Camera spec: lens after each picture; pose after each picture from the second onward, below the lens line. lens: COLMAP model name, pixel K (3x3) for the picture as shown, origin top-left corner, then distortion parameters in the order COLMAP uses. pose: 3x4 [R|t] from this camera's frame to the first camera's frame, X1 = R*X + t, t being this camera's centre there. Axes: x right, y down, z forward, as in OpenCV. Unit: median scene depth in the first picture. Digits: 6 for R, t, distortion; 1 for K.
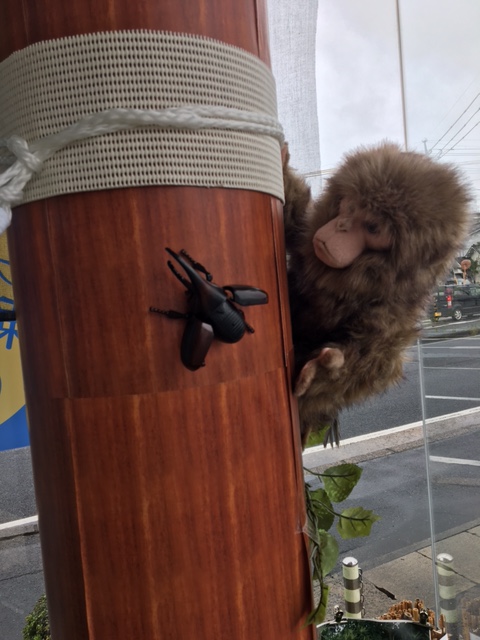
lens RADIAL K [[547.6, 0, 241.0], [0, 547.6, 322.0], [0, 0, 1]] dist [0.080366, -0.112556]
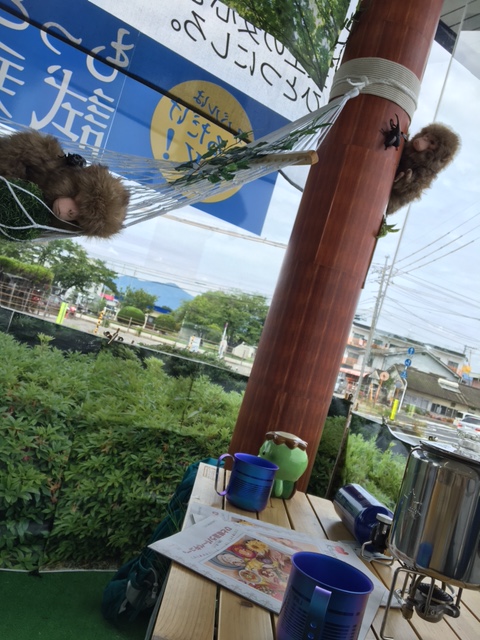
lens RADIAL K [[547.6, 0, 237.6], [0, 547.6, 322.9], [0, 0, 1]] dist [0.080366, -0.112556]
pose [[0.924732, 0.365485, 0.106263, -0.872301], [-0.353205, 0.928043, -0.118250, 1.767567], [-0.141836, 0.071817, 0.987282, -2.237056]]
